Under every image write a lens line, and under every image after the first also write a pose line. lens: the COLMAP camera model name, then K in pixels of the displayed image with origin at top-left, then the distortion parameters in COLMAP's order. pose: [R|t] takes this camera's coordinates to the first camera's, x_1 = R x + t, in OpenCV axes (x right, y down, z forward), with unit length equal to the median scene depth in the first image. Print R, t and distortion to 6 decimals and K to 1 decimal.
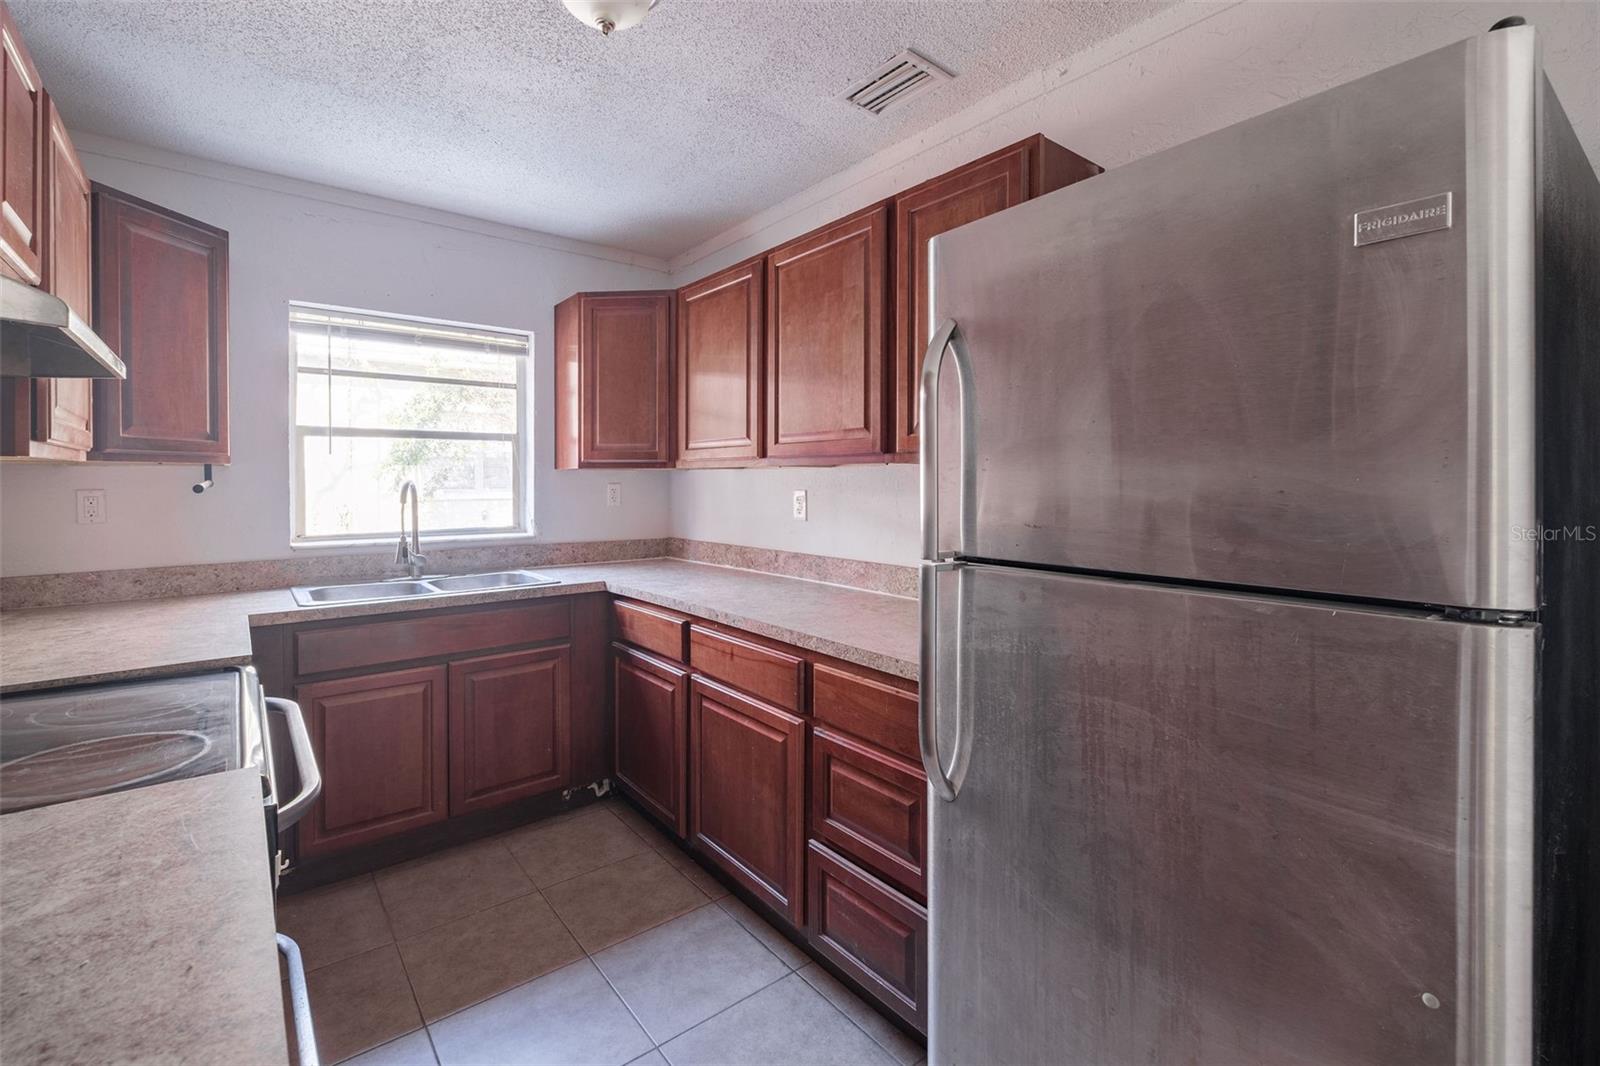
lens RADIAL K [[704.8, 0, 805.9], [0, 704.8, 483.0], [0, 0, 1]] dist [0.001163, -0.001696]
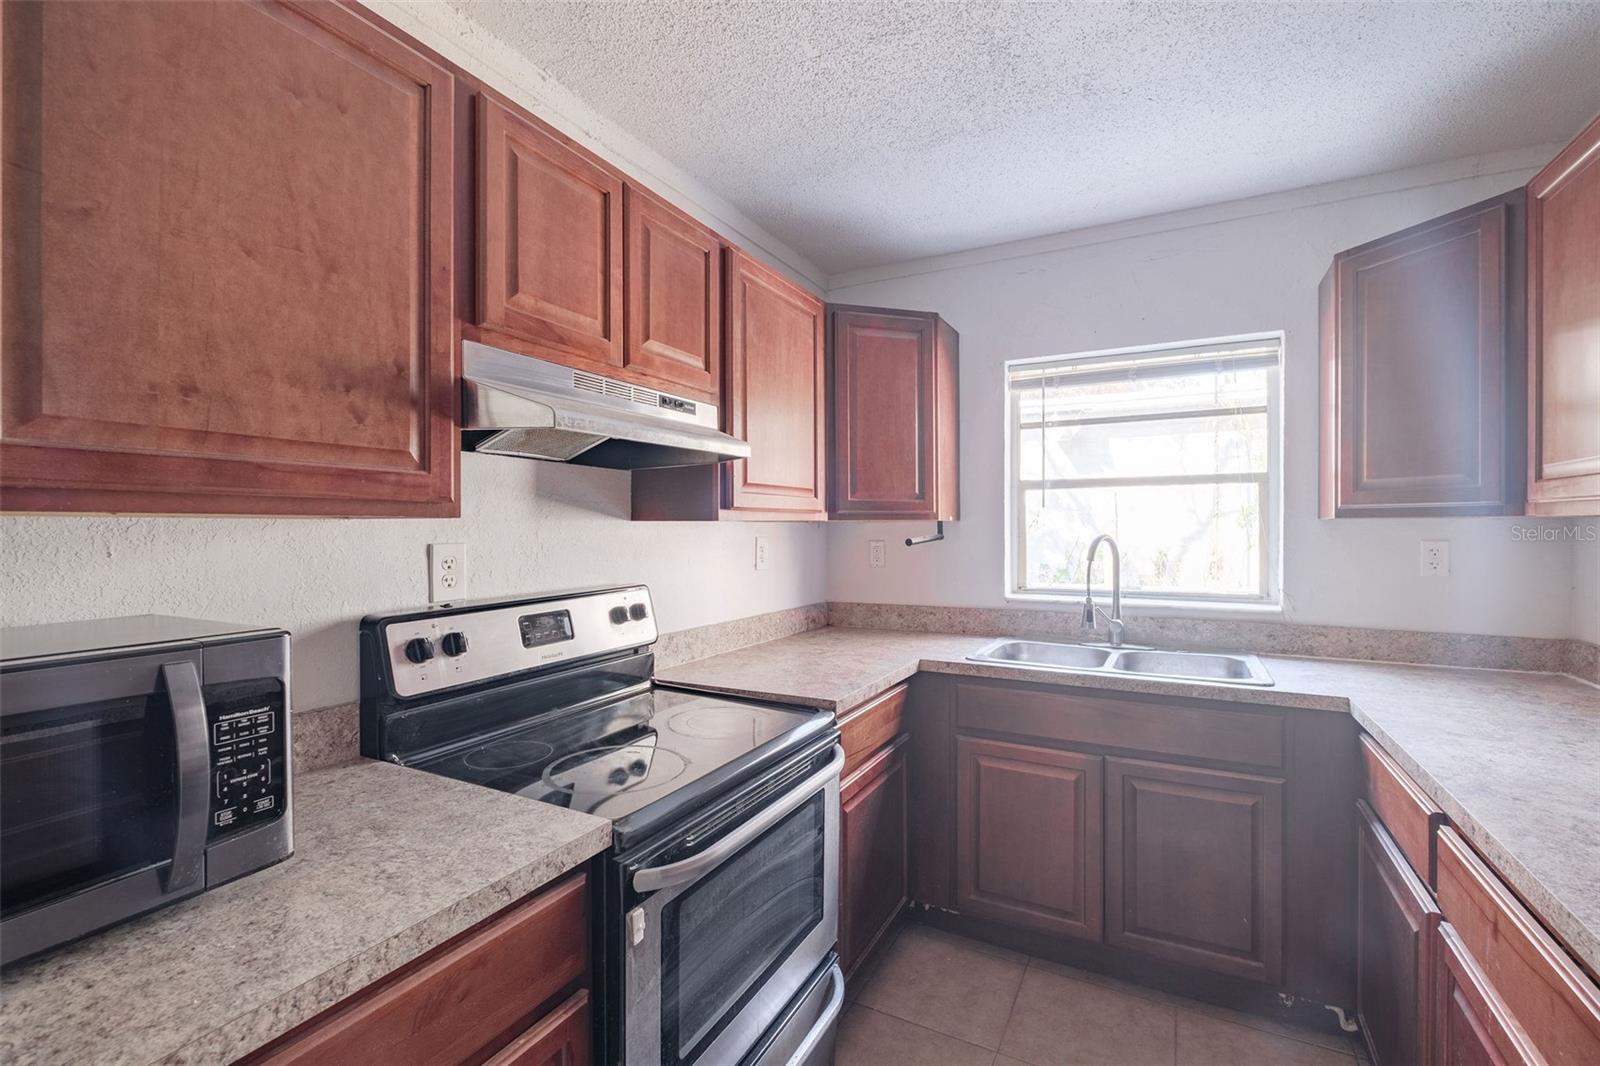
lens RADIAL K [[704.8, 0, 799.4], [0, 704.8, 526.0], [0, 0, 1]] dist [0.001163, -0.001696]
pose [[0.388421, -0.001149, -0.921481, 0.104509], [-0.001416, 0.999997, -0.001844, -0.012384], [0.921481, 0.002021, 0.388418, 0.298257]]
